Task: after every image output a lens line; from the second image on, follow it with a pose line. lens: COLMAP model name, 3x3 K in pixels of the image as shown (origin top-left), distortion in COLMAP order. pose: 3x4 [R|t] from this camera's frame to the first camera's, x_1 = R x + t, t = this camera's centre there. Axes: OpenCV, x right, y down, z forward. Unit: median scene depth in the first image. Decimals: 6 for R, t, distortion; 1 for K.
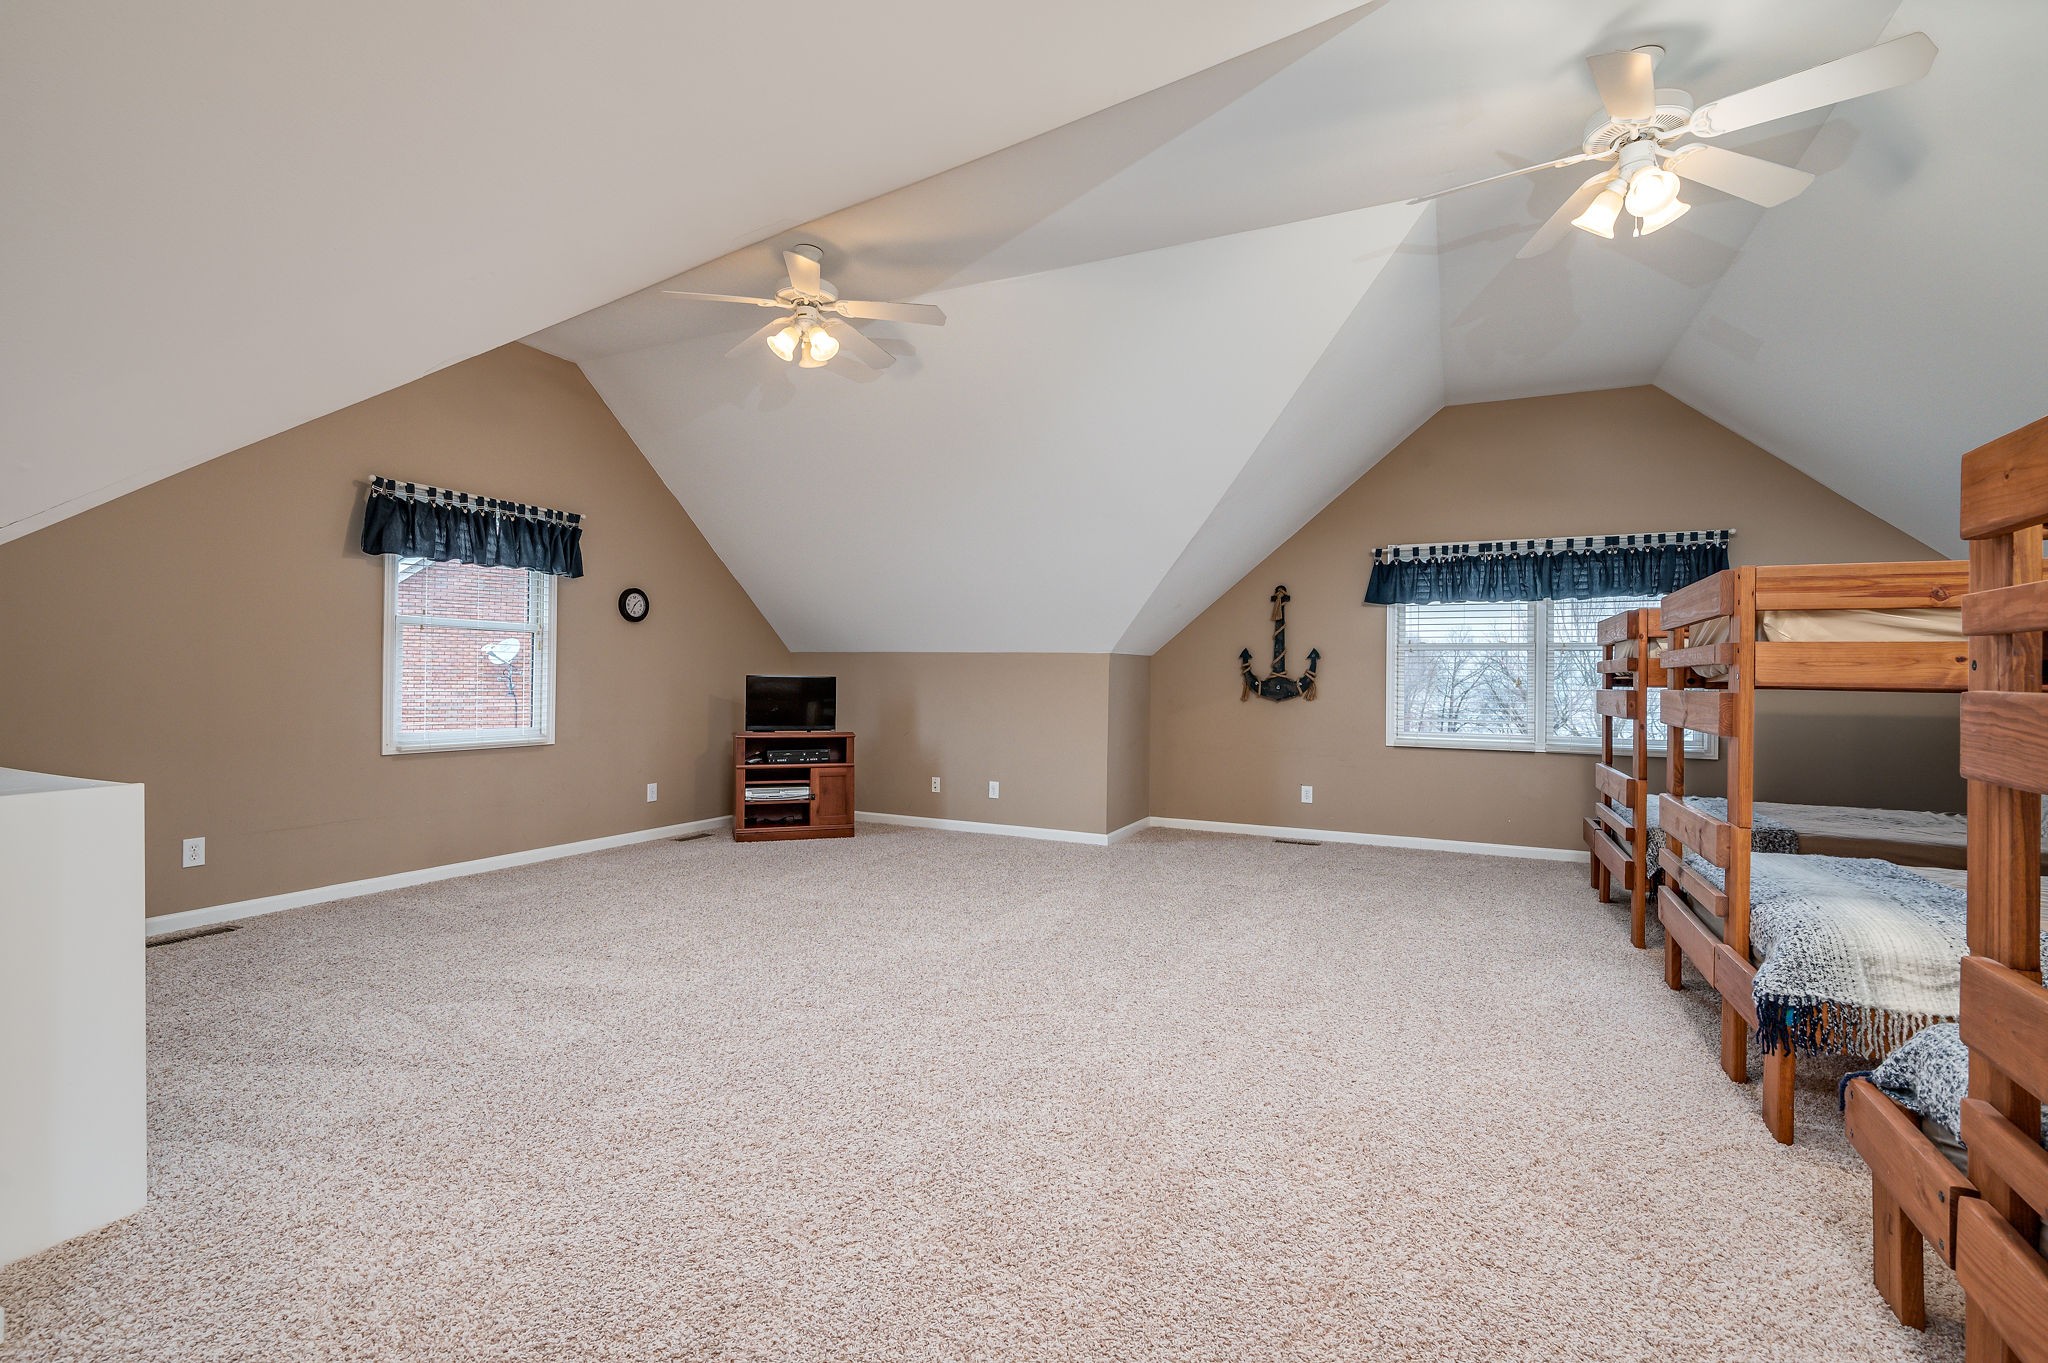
lens RADIAL K [[912.1, 0, 1024.0], [0, 912.1, 681.5], [0, 0, 1]] dist [-0.000415, -0.000004]
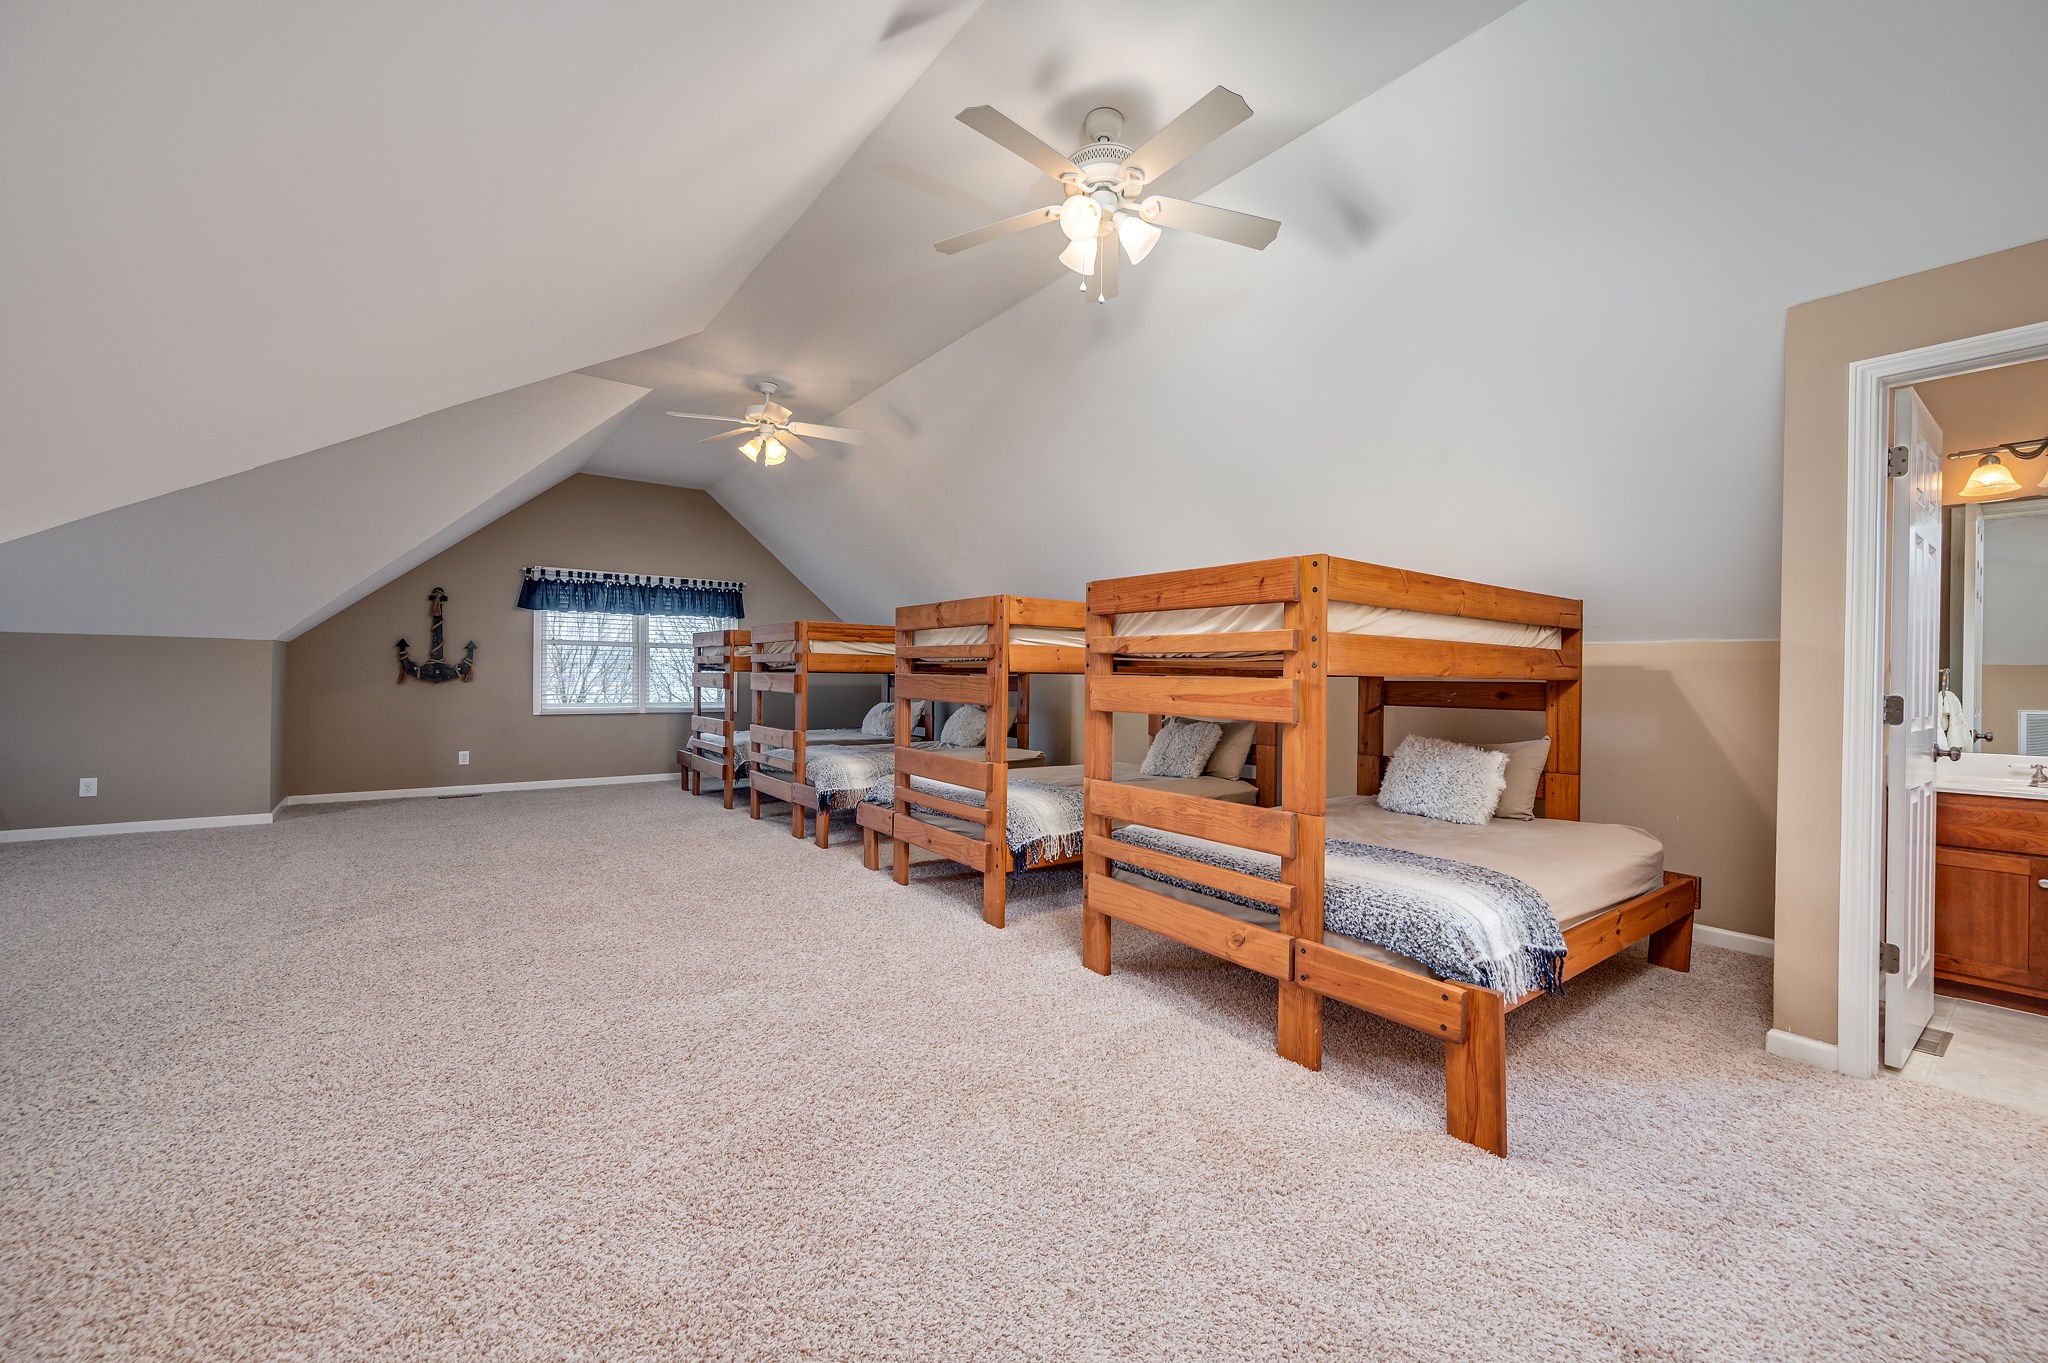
lens RADIAL K [[814.2, 0, 1024.3], [0, 814.2, 668.7], [0, 0, 1]] dist [-0.000739, -0.000052]
pose [[0.462048, -0.000203, 0.886855, -0.345826], [-0.003452, 0.999992, 0.002027, -0.002951], [-0.886848, -0.003997, 0.462044, -0.202968]]
